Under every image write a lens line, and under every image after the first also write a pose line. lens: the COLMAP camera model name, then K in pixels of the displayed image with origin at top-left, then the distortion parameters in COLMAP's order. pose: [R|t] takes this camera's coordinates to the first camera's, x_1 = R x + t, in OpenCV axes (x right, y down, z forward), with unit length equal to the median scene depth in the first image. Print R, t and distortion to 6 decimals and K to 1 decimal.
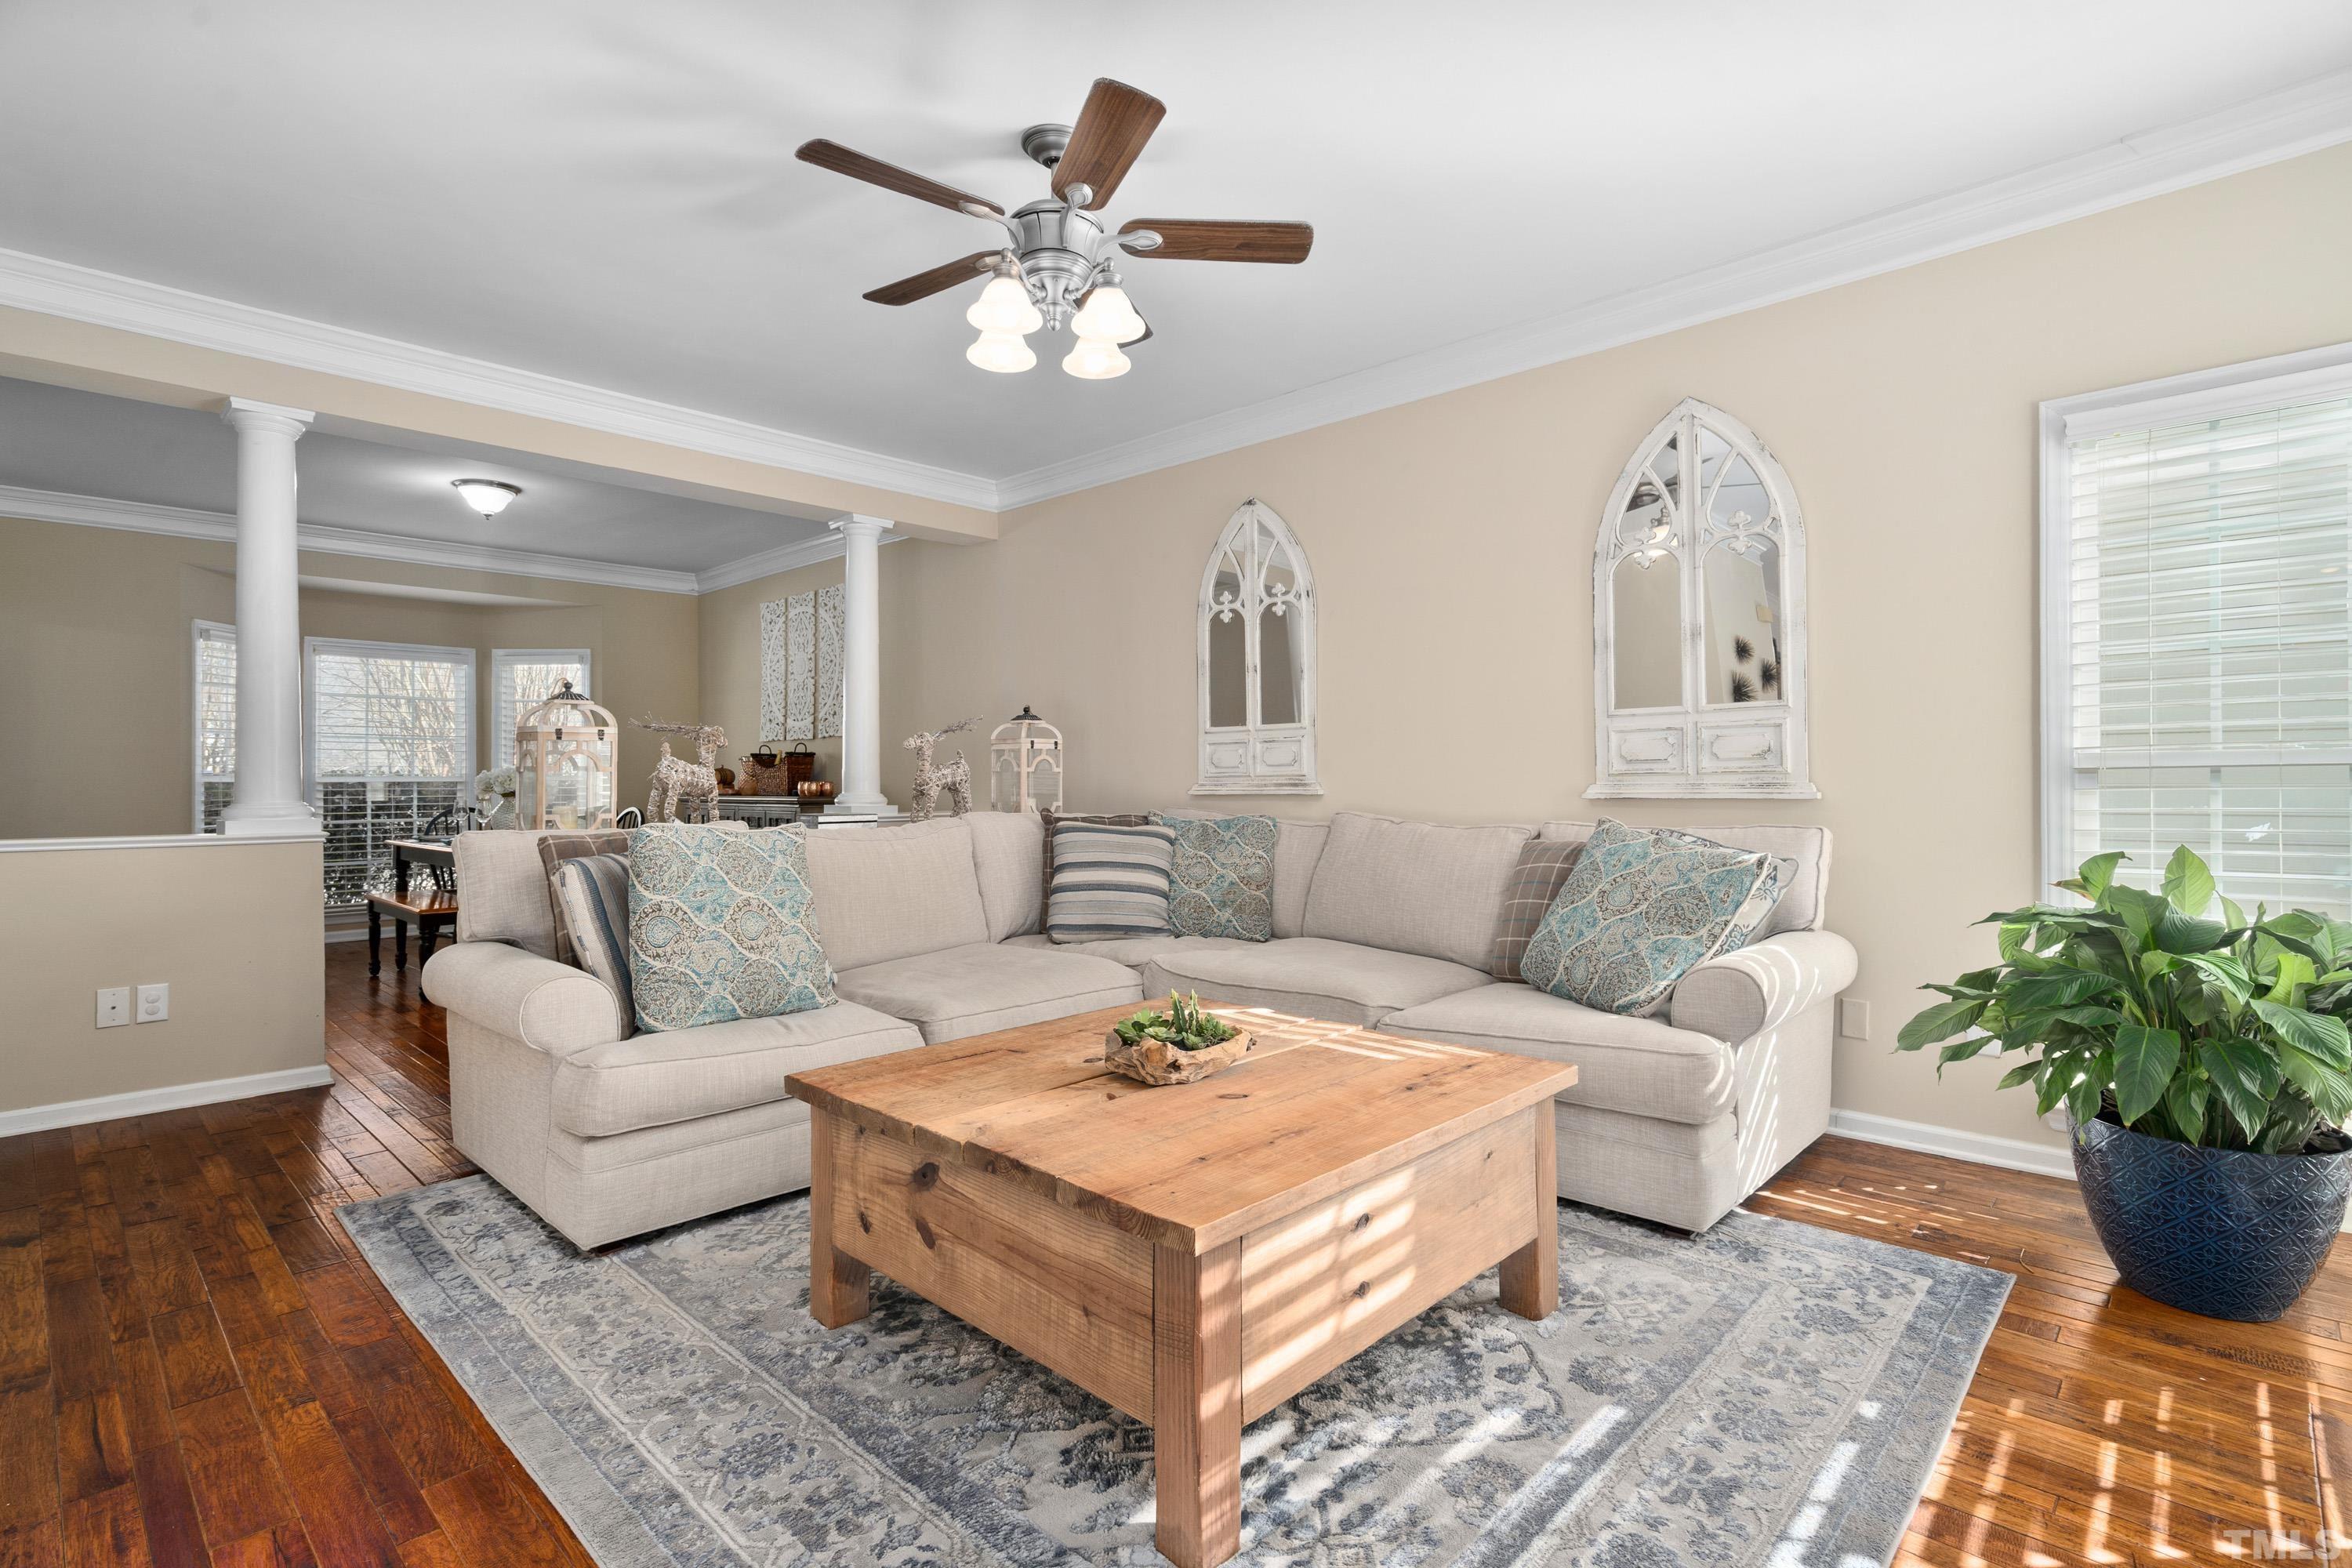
lens RADIAL K [[1113.3, 0, 1164.9], [0, 1113.3, 768.9], [0, 0, 1]] dist [0.006741, 0.000853]
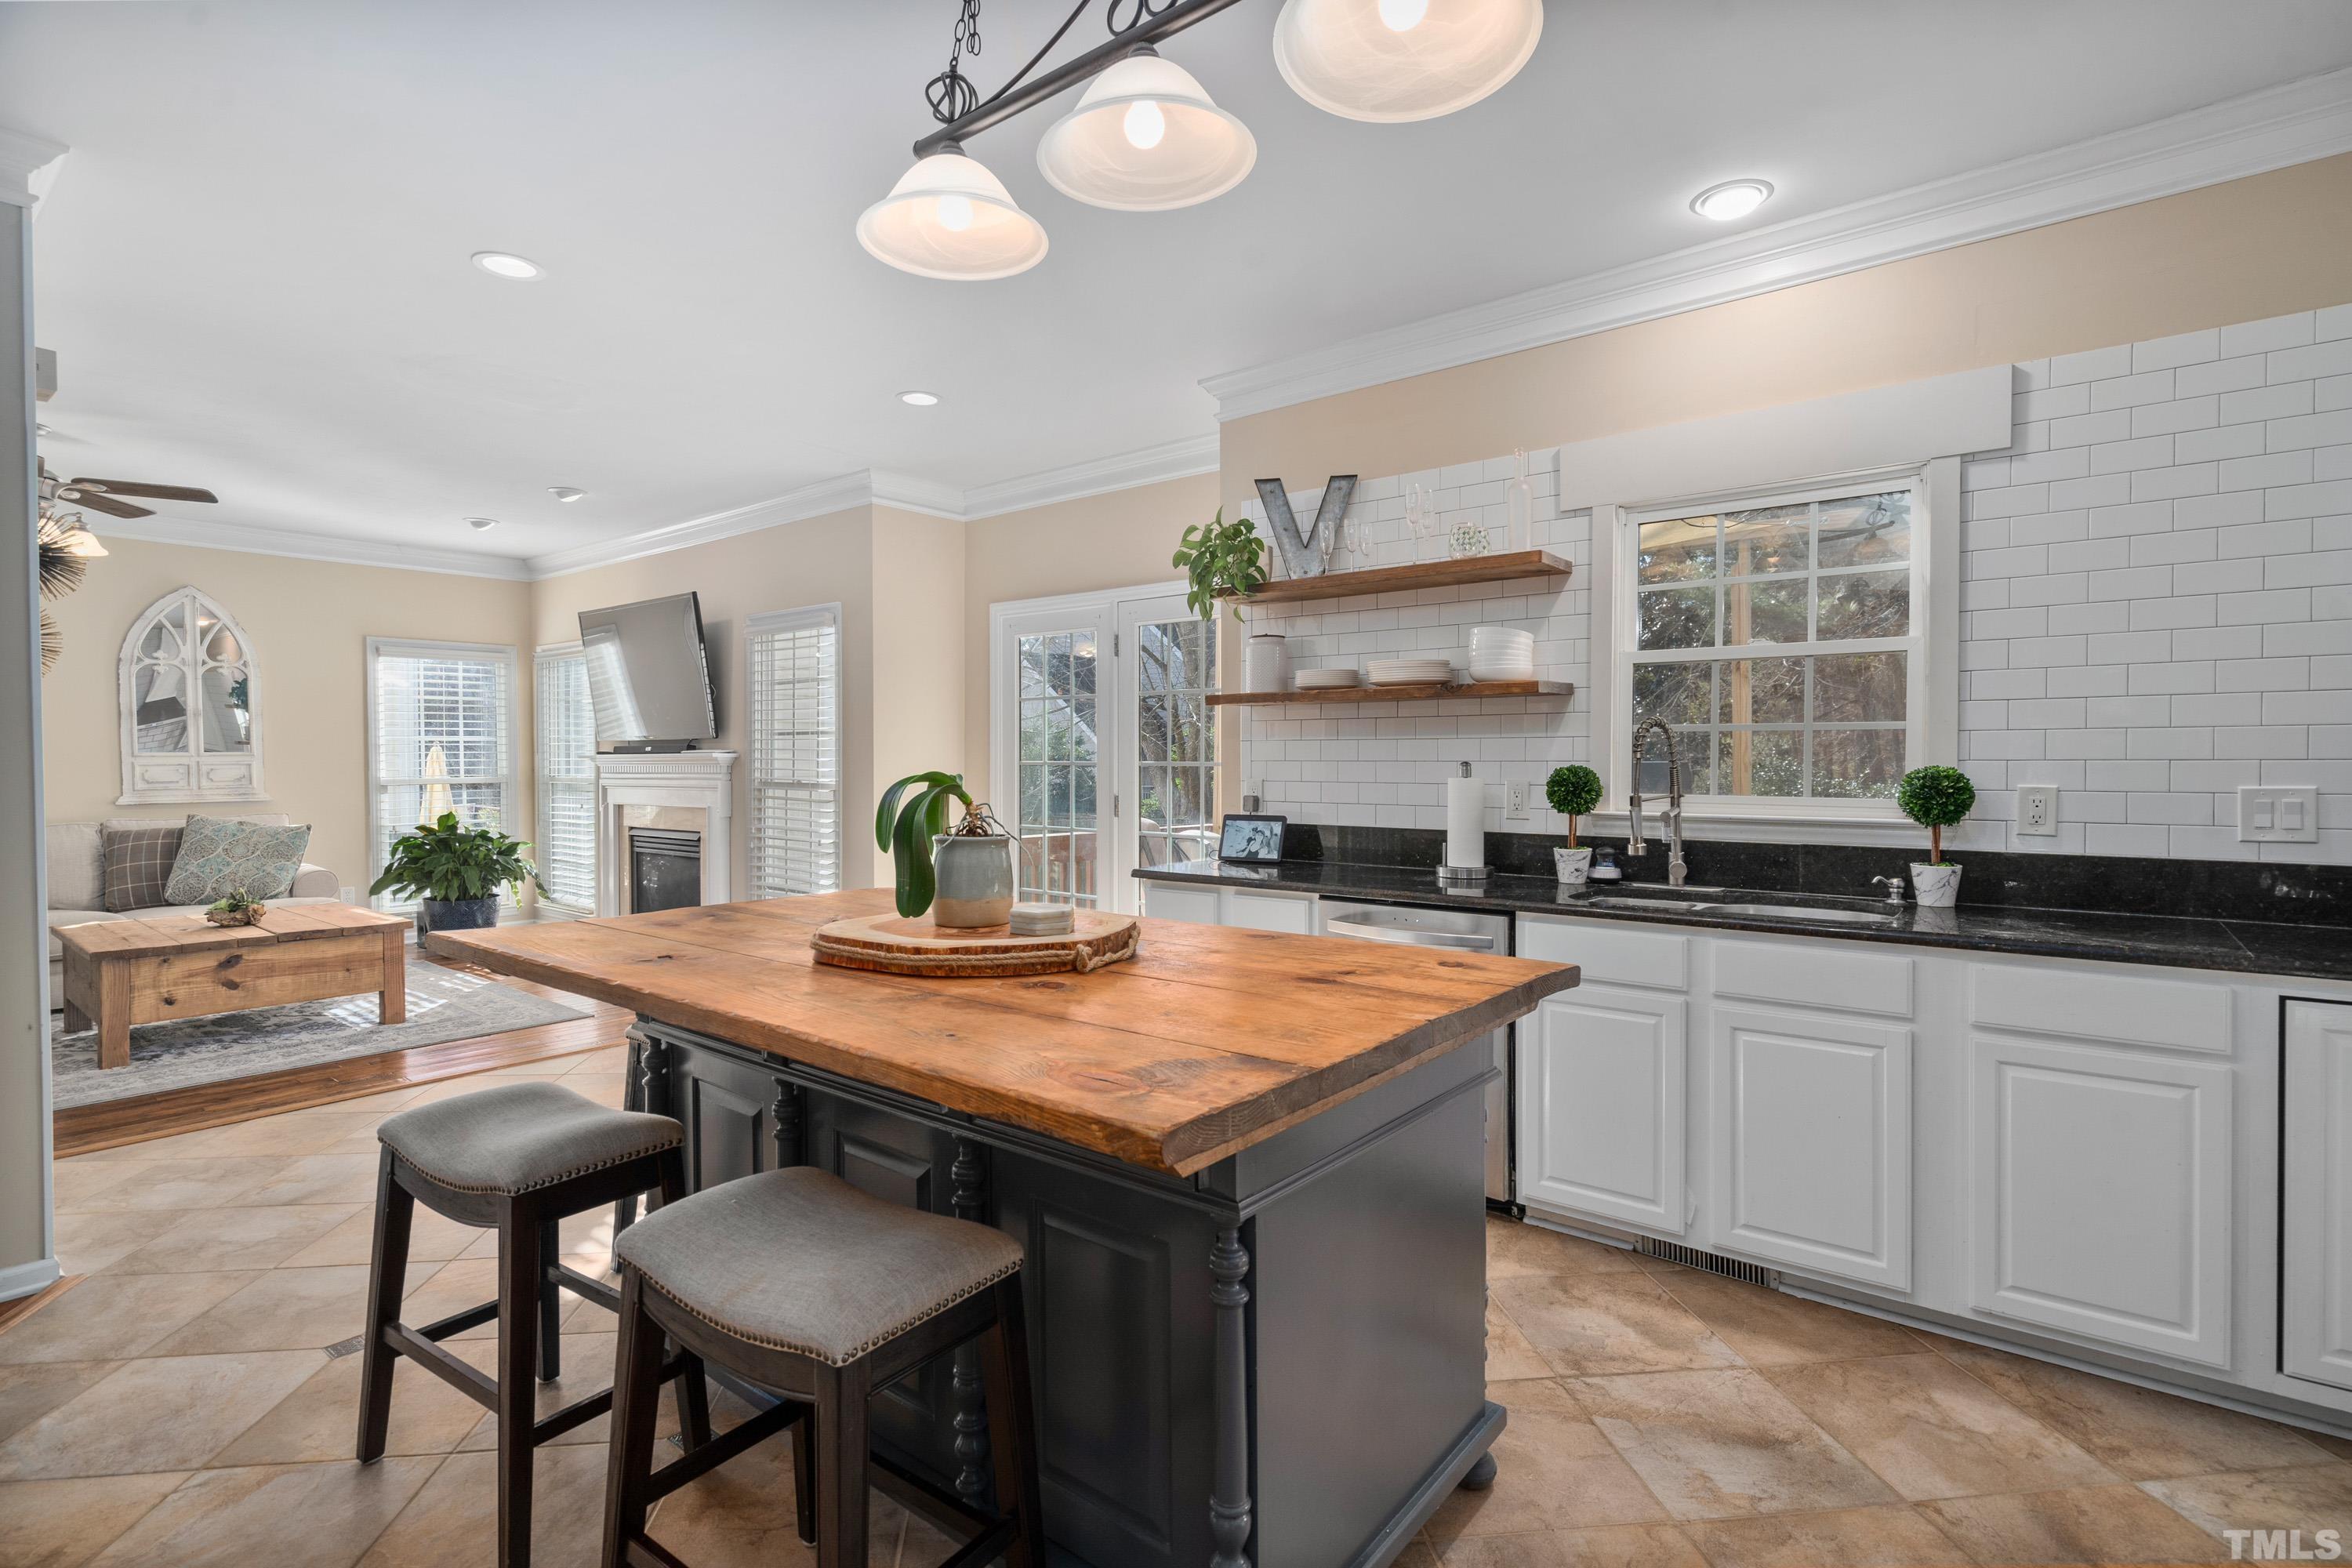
lens RADIAL K [[1129.9, 0, 1179.5], [0, 1129.9, 782.1], [0, 0, 1]] dist [0.000210, 0.001229]
pose [[-0.089085, -0.016453, 0.995888, -1.638636], [-0.007681, 0.999845, 0.015832, -0.052437], [-0.995994, -0.006239, -0.089198, -0.497295]]
